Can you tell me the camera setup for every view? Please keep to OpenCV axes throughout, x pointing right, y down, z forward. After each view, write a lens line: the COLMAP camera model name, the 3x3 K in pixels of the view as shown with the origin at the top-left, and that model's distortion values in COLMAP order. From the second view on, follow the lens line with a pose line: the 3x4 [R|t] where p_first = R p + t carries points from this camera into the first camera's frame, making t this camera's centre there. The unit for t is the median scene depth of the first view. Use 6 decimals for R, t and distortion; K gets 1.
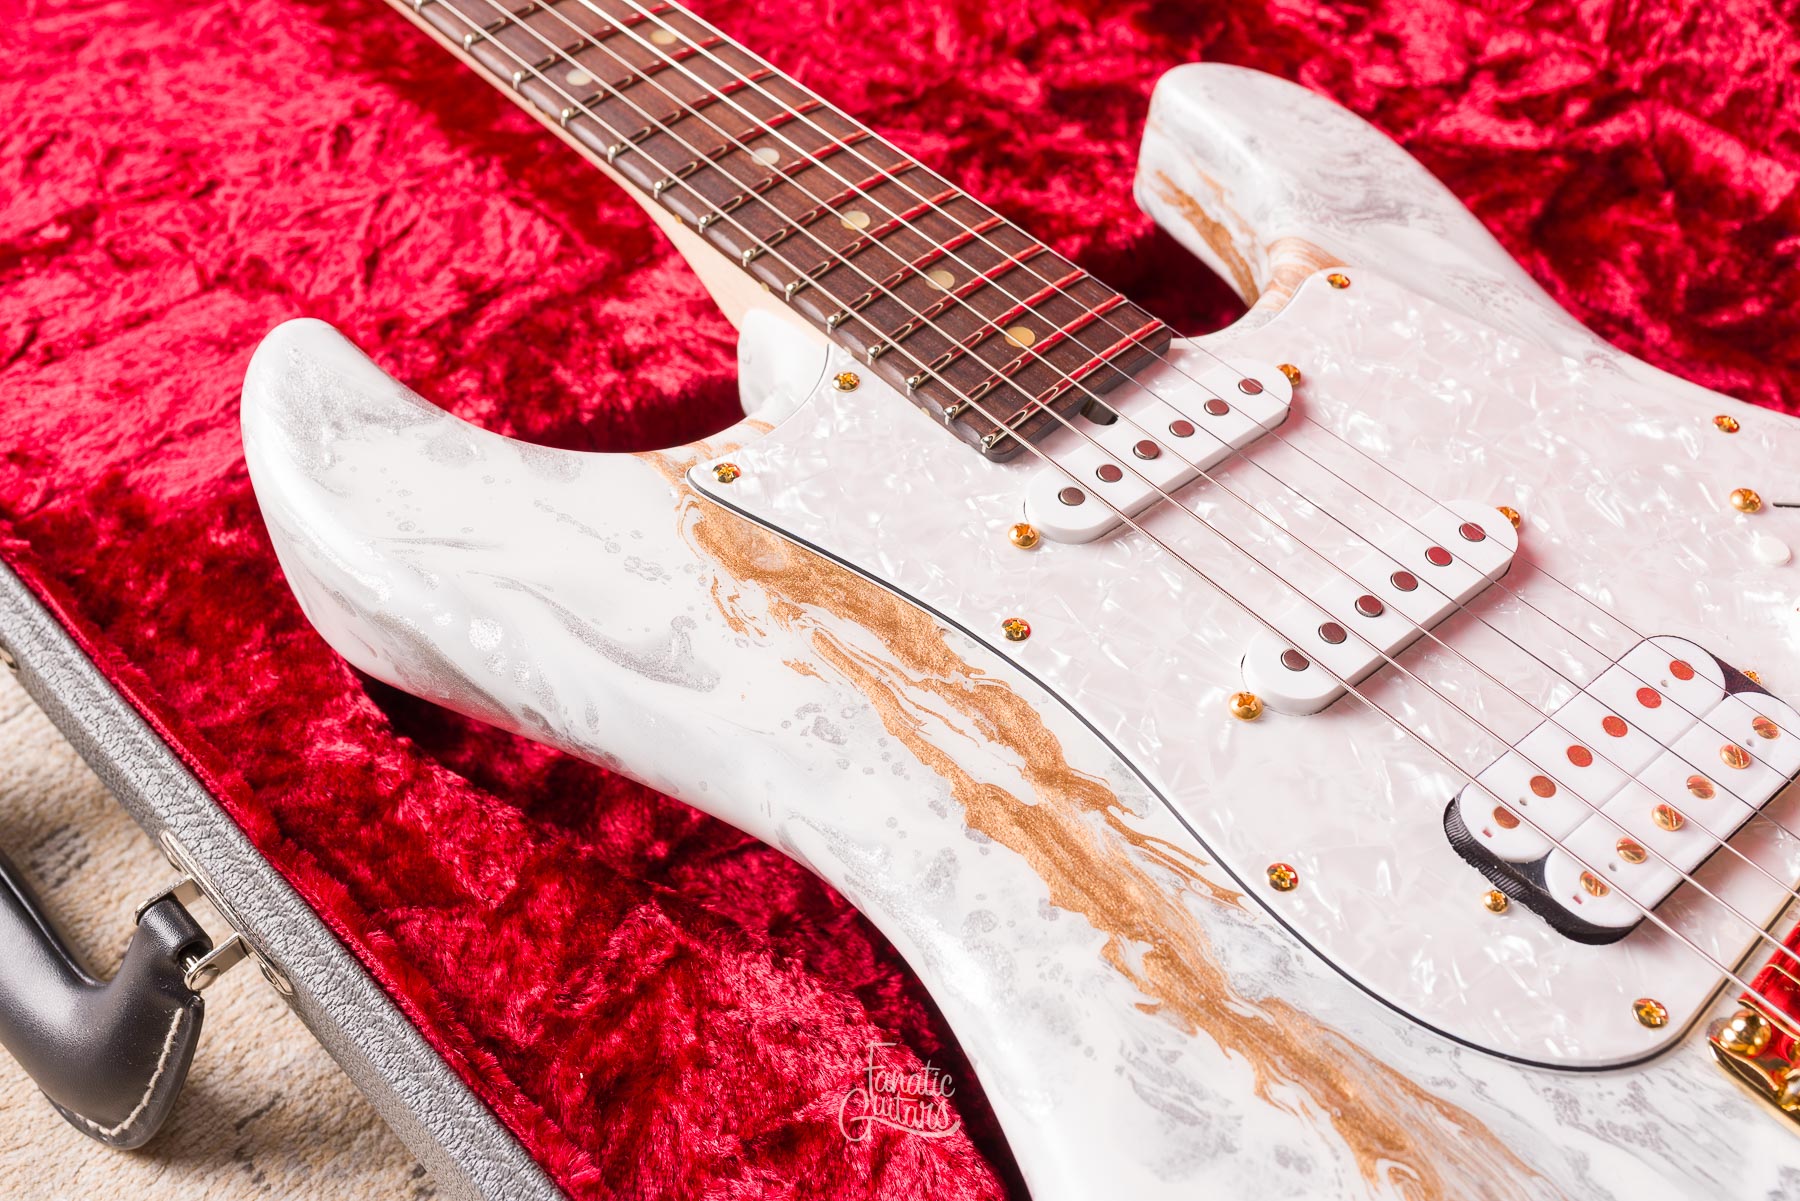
lens RADIAL K [[1805.6, 0, 898.2], [0, 1805.6, 607.8], [0, 0, 1]] dist [0.004710, 0.000000]
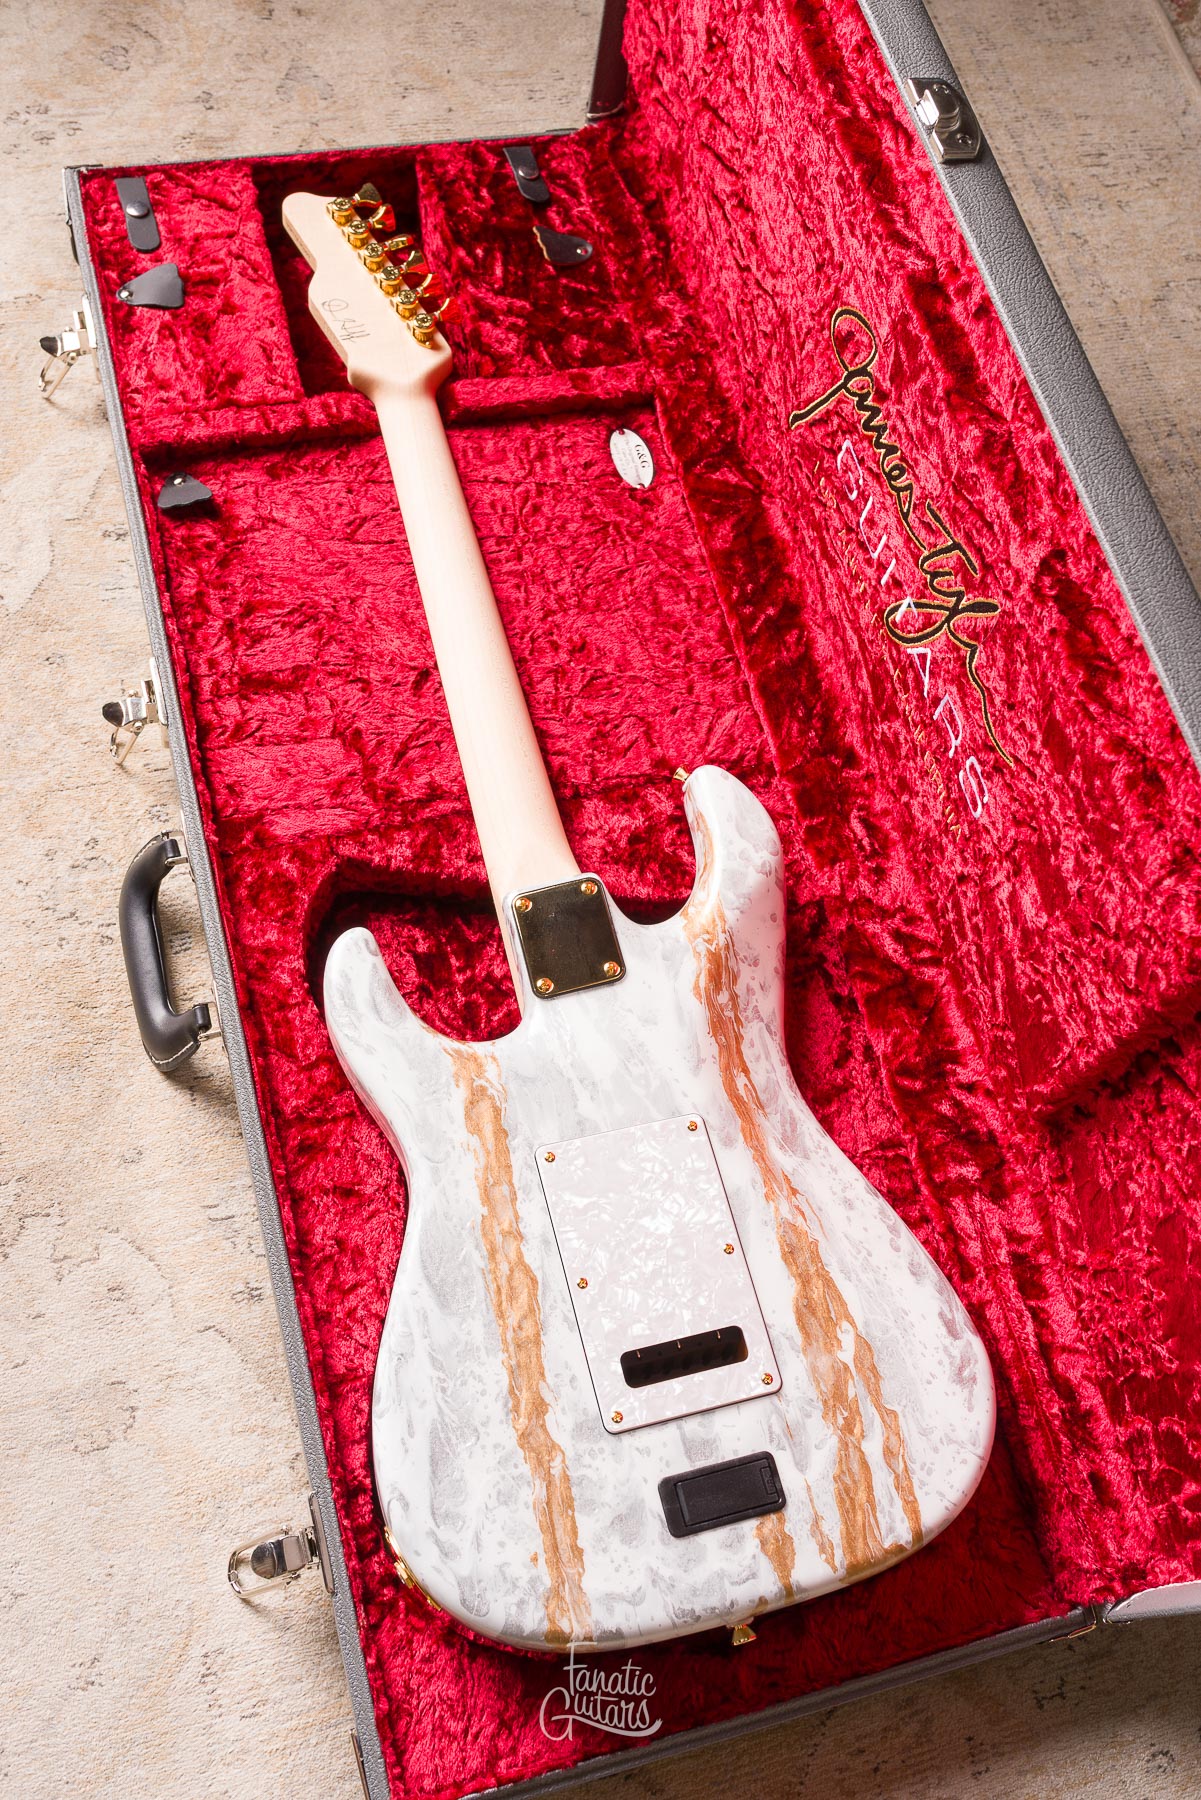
lens RADIAL K [[1805.6, 0, 595.0], [0, 1805.6, 894.1], [0, 0, 1]] dist [0.004710, 0.000000]
pose [[0.862869, 0.487034, -0.135114, 0.331234], [-0.449978, 0.861984, 0.233461, -0.736570], [0.230170, -0.140648, 0.962933, -1.234092]]
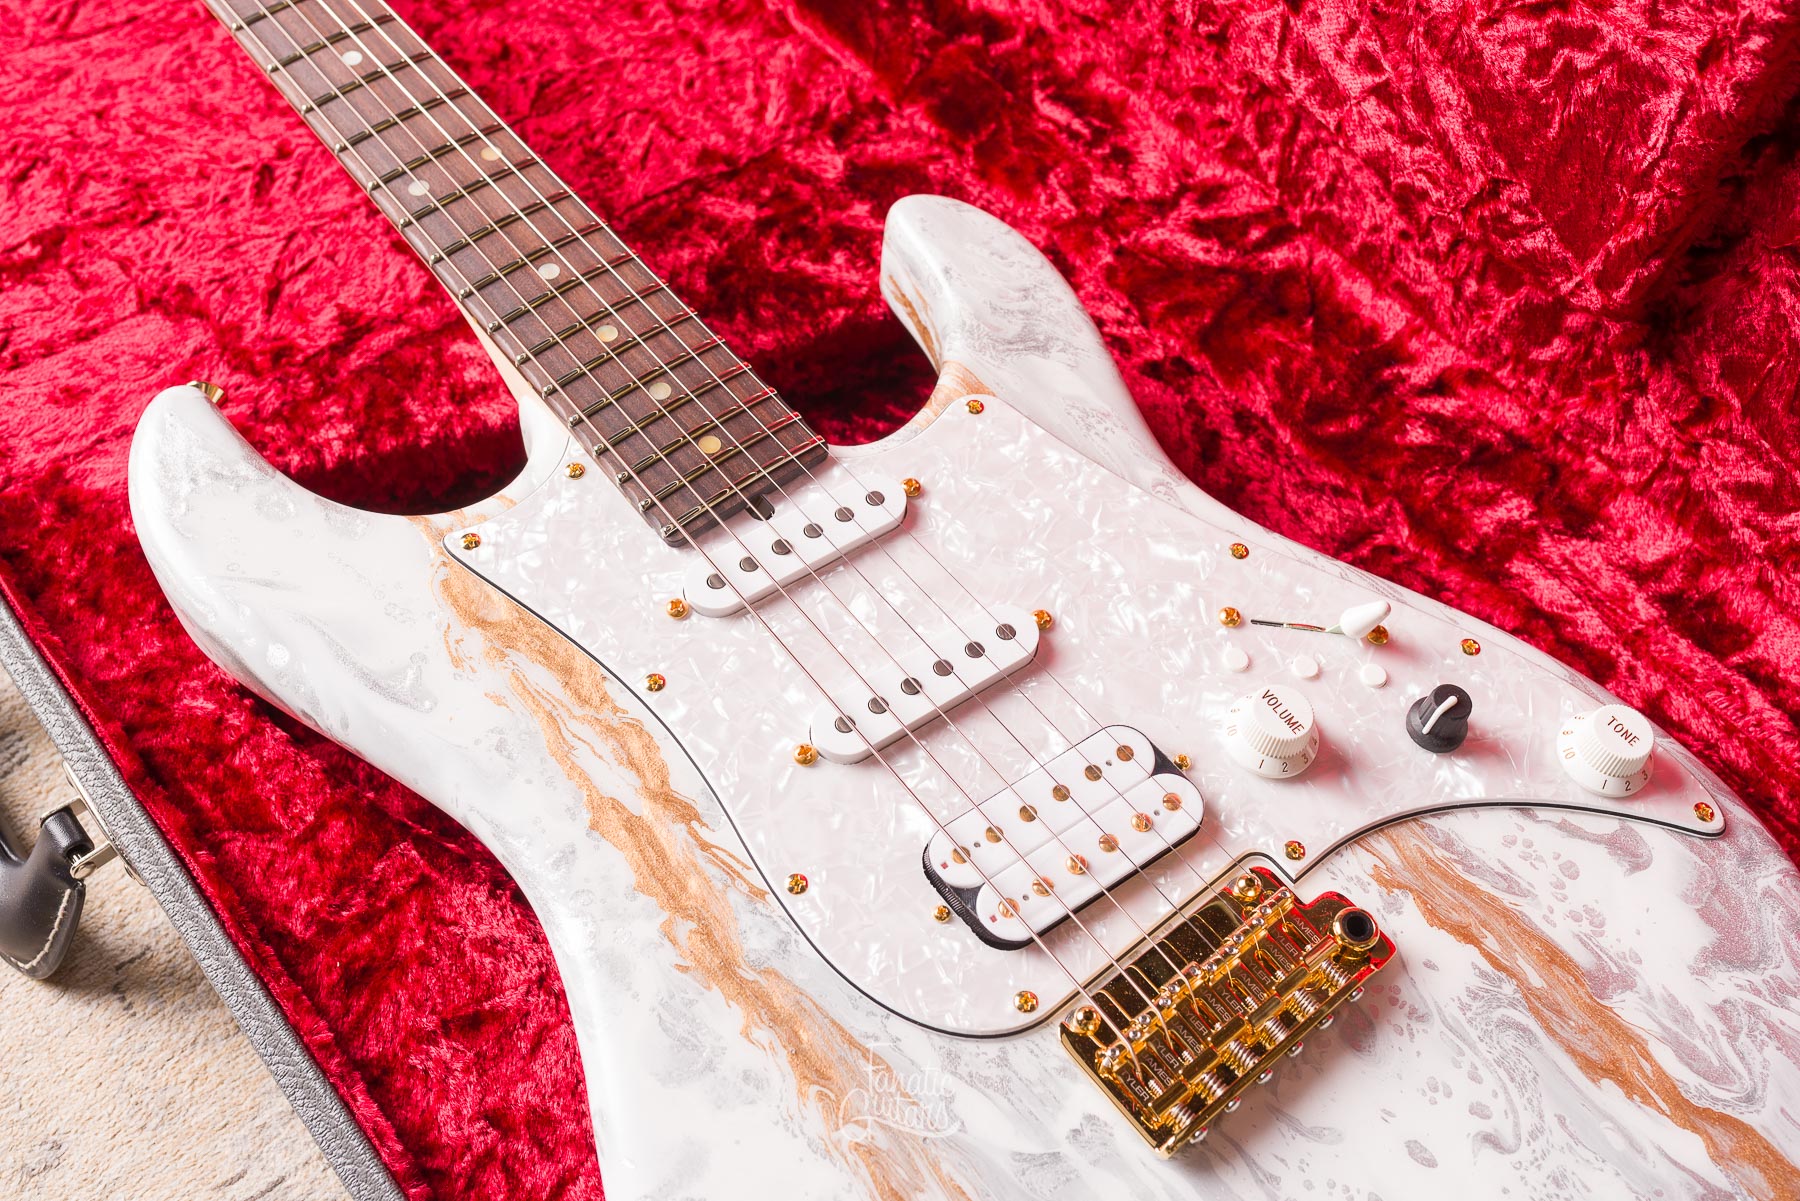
lens RADIAL K [[1805.6, 0, 902.2], [0, 1805.6, 594.1], [0, 0, 1]] dist [0.004710, 0.000000]
pose [[0.996122, 0.080072, -0.036455, 0.226674], [-0.075877, 0.991606, 0.104691, -0.162922], [0.044532, -0.101519, 0.993836, -0.278253]]
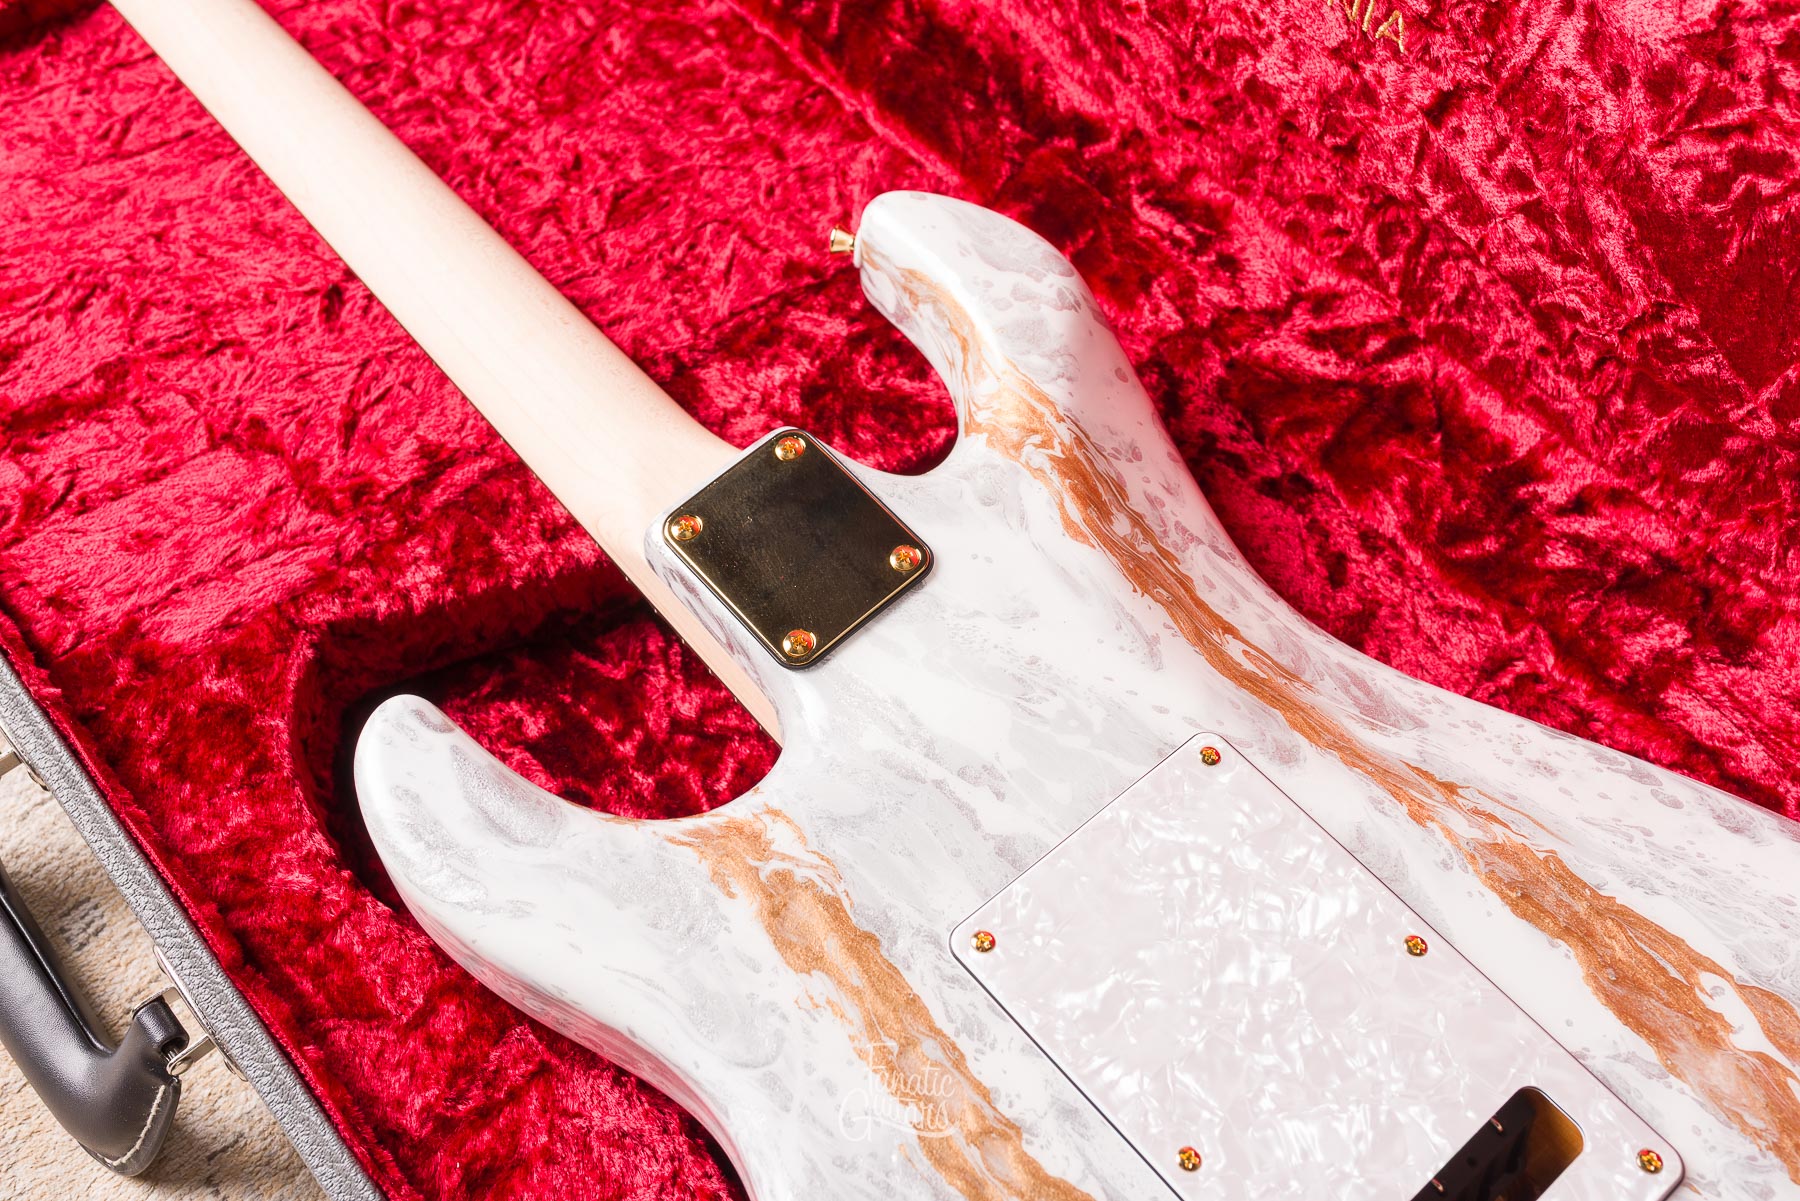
lens RADIAL K [[1805.6, 0, 897.8], [0, 1805.6, 591.3], [0, 0, 1]] dist [0.004710, 0.000000]
pose [[0.997803, 0.059989, -0.028132, 0.122718], [-0.057355, 0.994592, 0.086587, -0.226461], [0.033174, -0.084783, 0.995847, -0.213151]]
